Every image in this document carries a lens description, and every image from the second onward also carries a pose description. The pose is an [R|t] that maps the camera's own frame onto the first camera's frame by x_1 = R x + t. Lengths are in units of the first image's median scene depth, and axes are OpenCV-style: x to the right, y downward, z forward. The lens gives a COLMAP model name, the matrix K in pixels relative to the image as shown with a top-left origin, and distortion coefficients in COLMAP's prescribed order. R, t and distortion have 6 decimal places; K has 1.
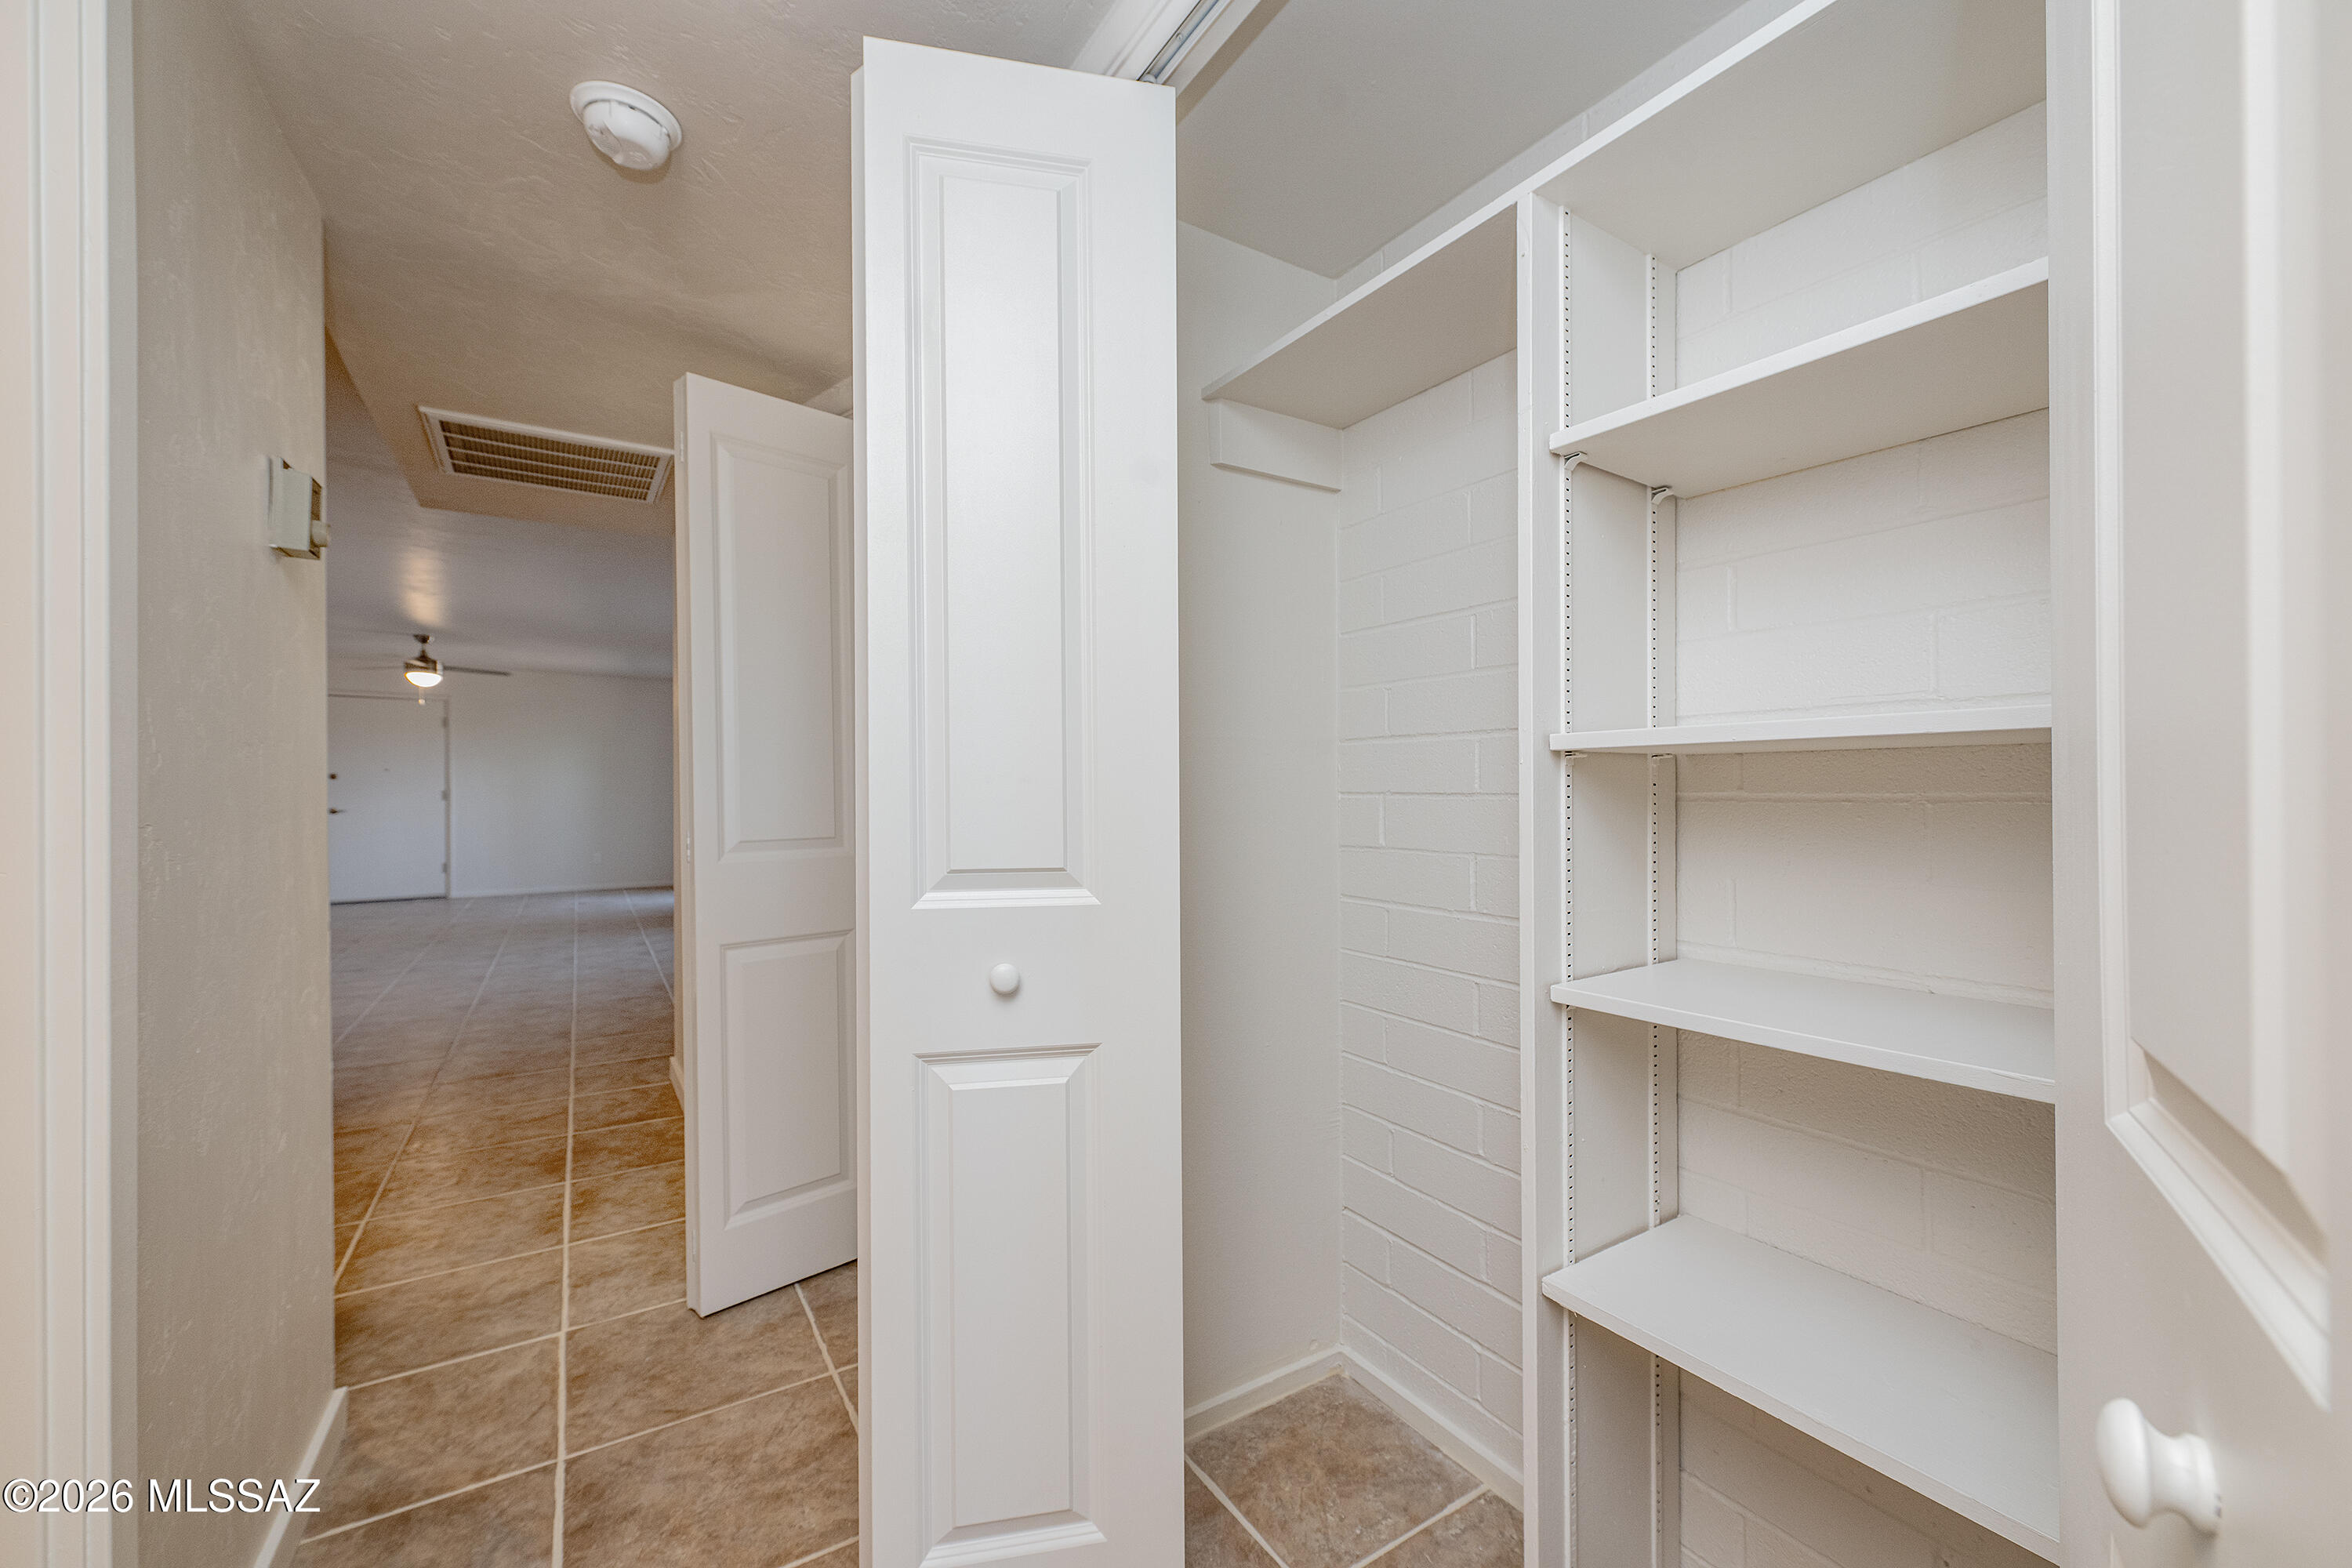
lens RADIAL K [[926.4, 0, 1171.8], [0, 926.4, 794.9], [0, 0, 1]] dist [0.006721, -0.000303]
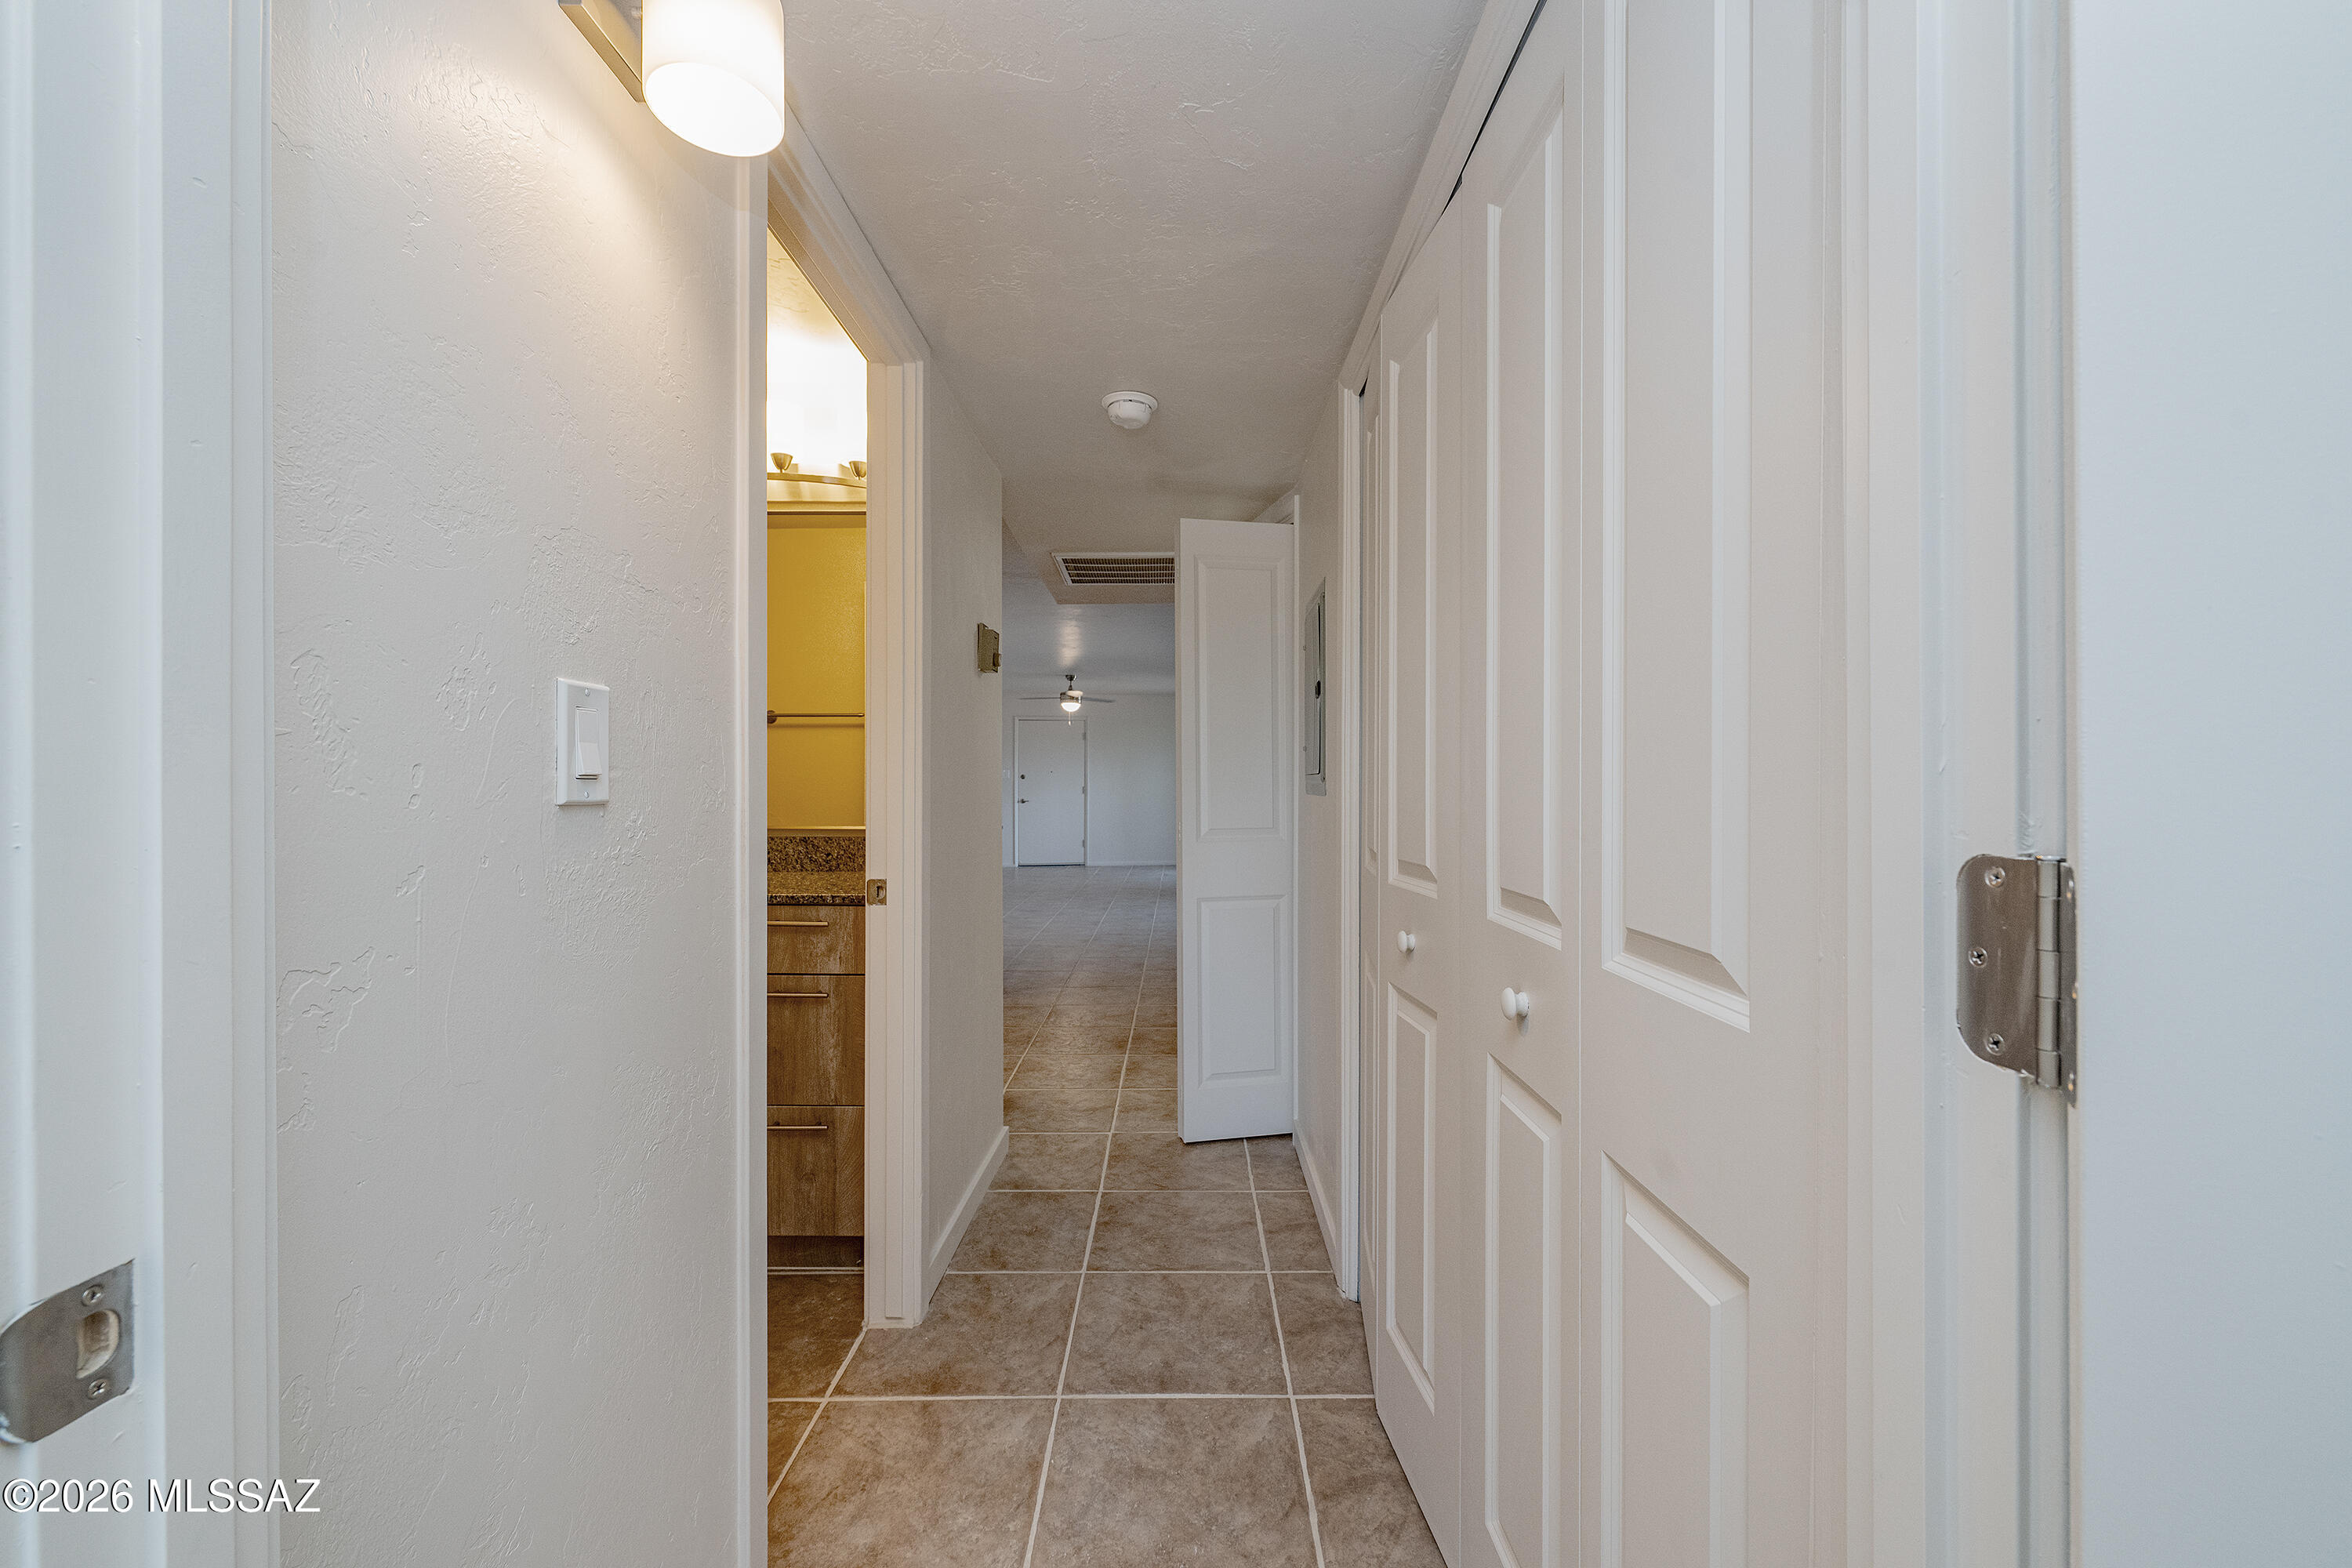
lens RADIAL K [[917.6, 0, 1176.0], [0, 917.6, 784.0], [0, 0, 1]] dist [0.000661, -0.000142]
pose [[0.840056, 0.002179, -0.542495, 0.290541], [-0.005271, 0.999978, -0.004146, -0.016210], [0.542473, 0.006342, 0.840049, -0.264795]]
